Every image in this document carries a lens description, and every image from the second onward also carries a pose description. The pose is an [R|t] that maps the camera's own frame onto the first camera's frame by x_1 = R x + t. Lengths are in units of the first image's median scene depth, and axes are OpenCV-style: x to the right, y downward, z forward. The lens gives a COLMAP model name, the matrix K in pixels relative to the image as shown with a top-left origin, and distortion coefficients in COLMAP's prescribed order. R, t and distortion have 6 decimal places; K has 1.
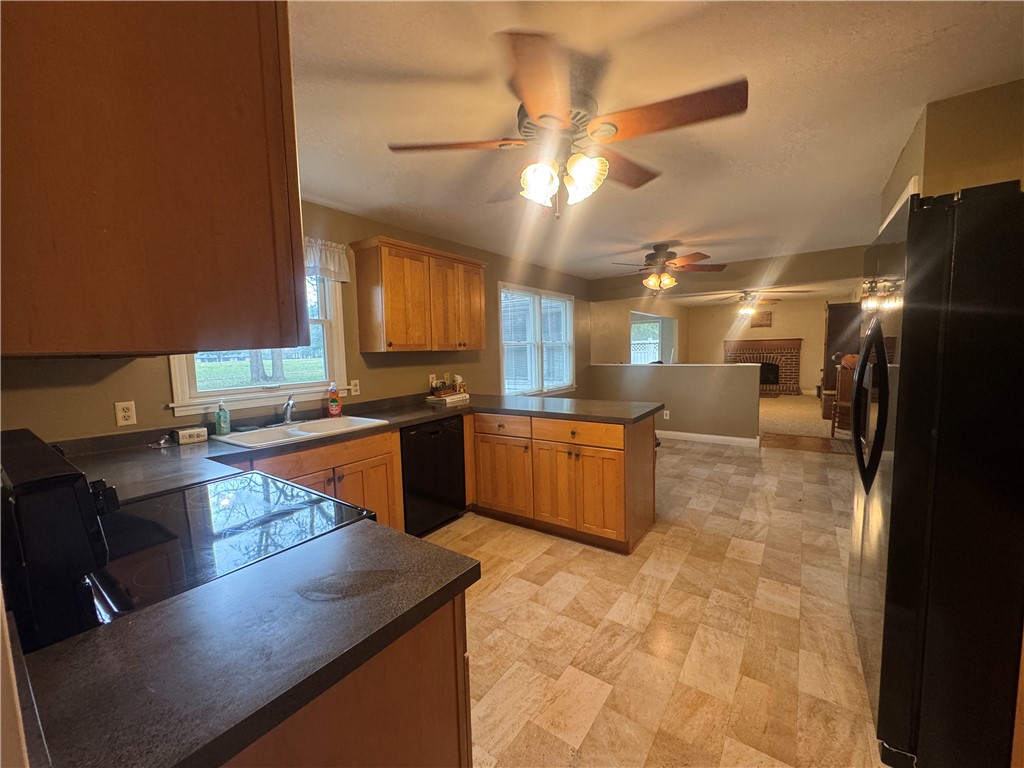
lens RADIAL K [[411.0, 0, 513.4], [0, 411.0, 383.6], [0, 0, 1]] dist [-0.005349, 0.000365]
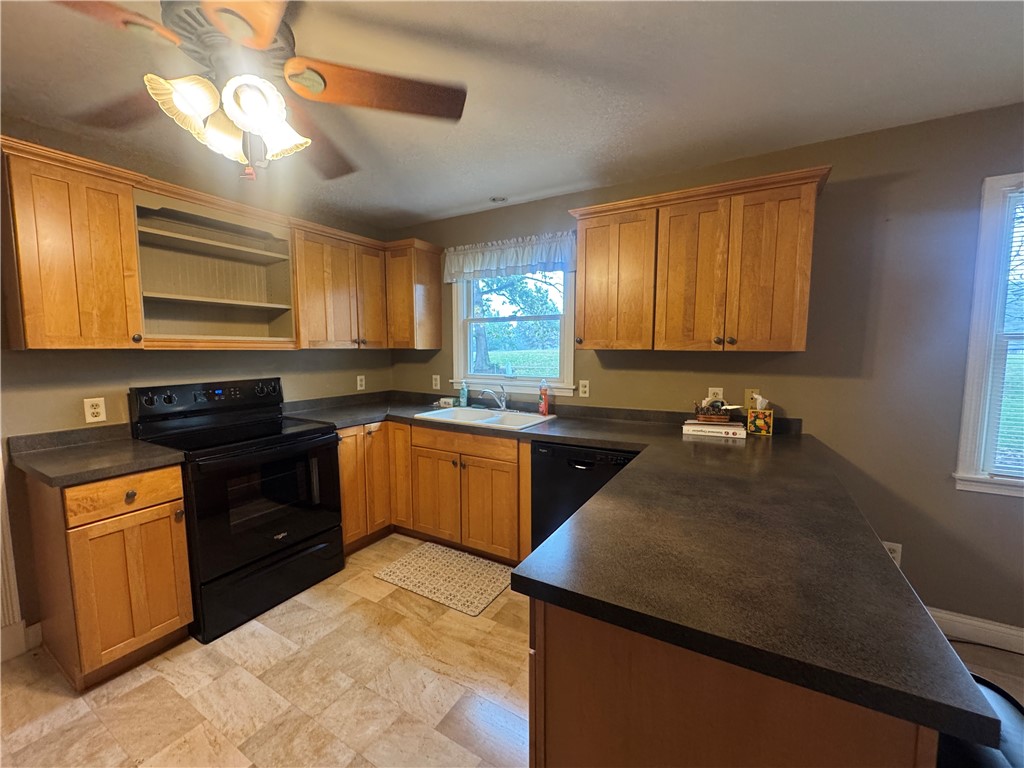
lens RADIAL K [[411.0, 0, 512.1], [0, 411.0, 383.3], [0, 0, 1]] dist [-0.005349, 0.000365]
pose [[0.086020, 0.112446, -0.989927, 0.528342], [-0.086110, 0.990731, 0.105055, -0.090262], [0.992565, 0.076205, 0.094906, 0.834419]]
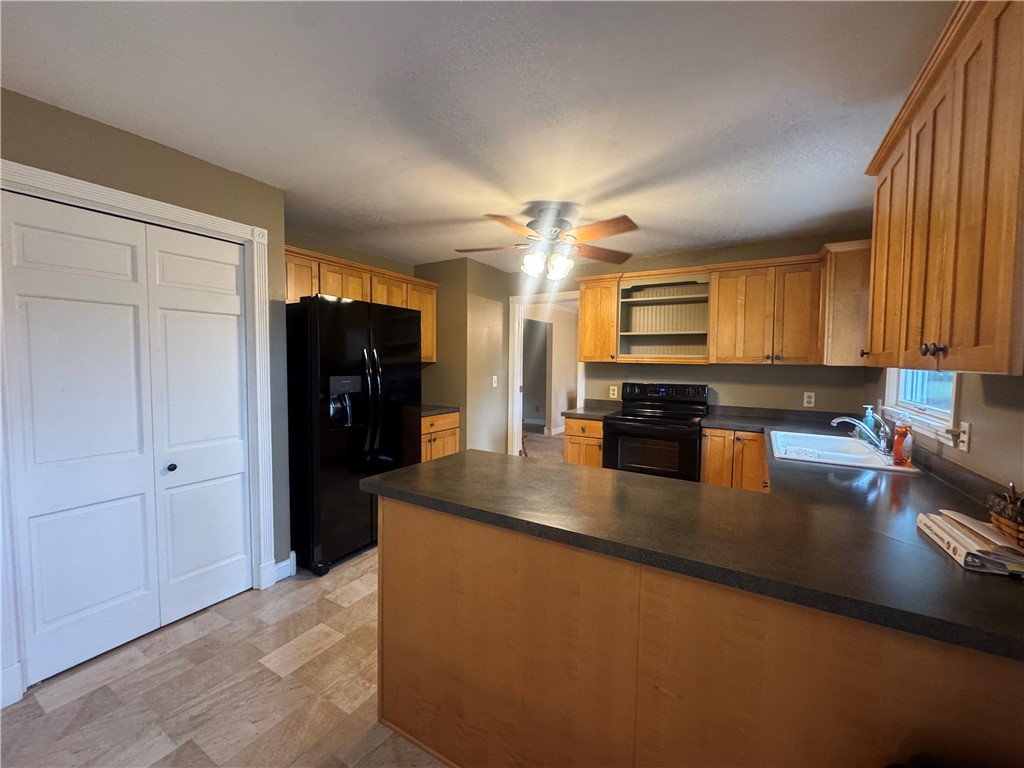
lens RADIAL K [[411.0, 0, 511.5], [0, 411.0, 384.0], [0, 0, 1]] dist [-0.005349, 0.000365]
pose [[-0.996831, 0.020569, -0.076847, 0.235079], [0.009462, 0.989793, 0.142199, -0.145495], [0.078987, 0.141022, -0.986851, 1.589893]]
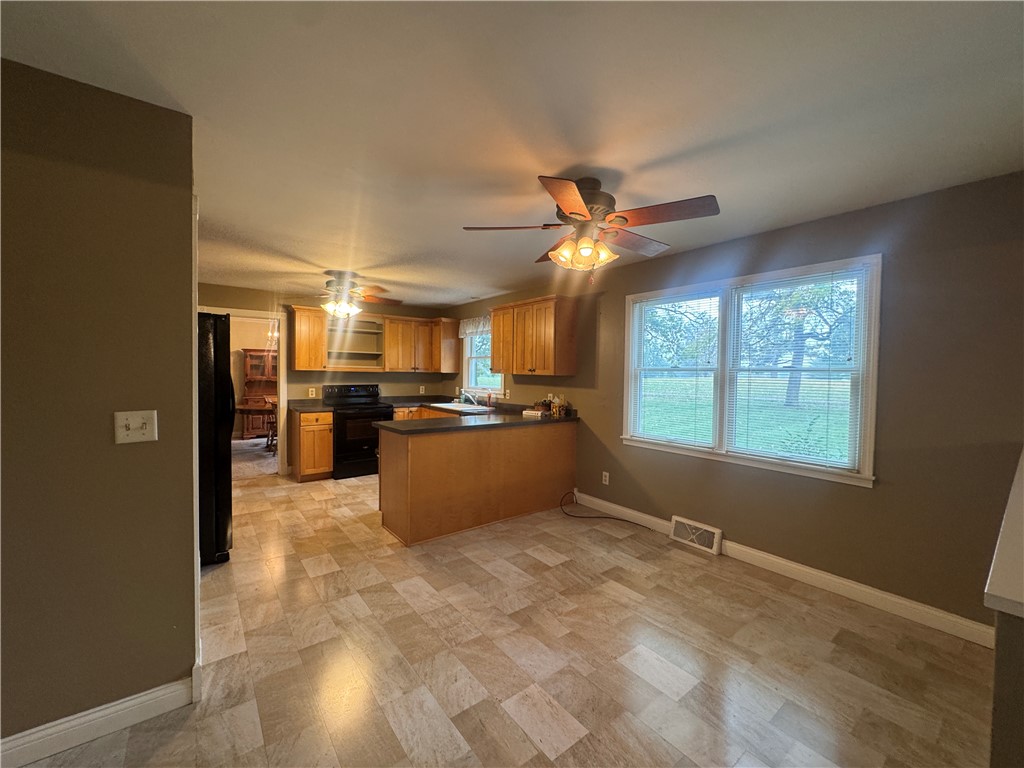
lens RADIAL K [[411.0, 0, 512.3], [0, 411.0, 384.0], [0, 0, 1]] dist [-0.005349, 0.000365]
pose [[-0.293629, 0.047967, -0.954715, 1.349743], [-0.087369, 0.993213, 0.076772, -0.181445], [0.951918, 0.105955, -0.287446, 1.649006]]
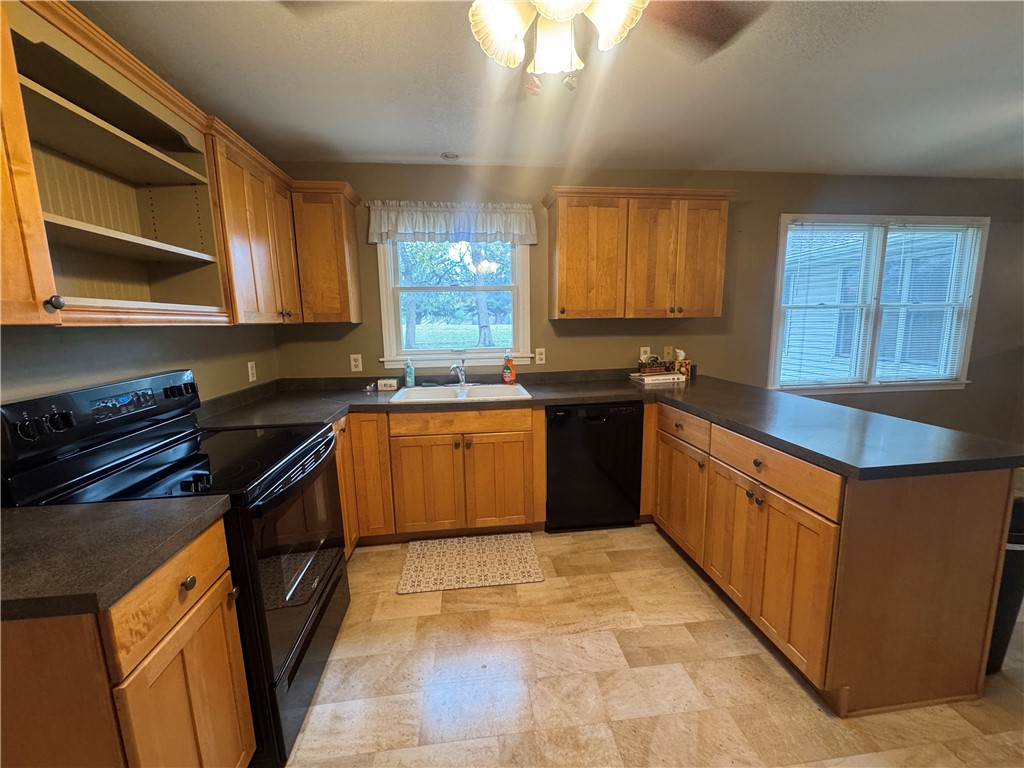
lens RADIAL K [[411.0, 0, 511.8], [0, 411.0, 383.5], [0, 0, 1]] dist [-0.005349, 0.000365]
pose [[0.667583, 0.127148, -0.733598, 0.311396], [-0.062324, 0.991395, 0.115114, -0.036799], [0.741922, -0.031127, 0.669763, 0.334131]]
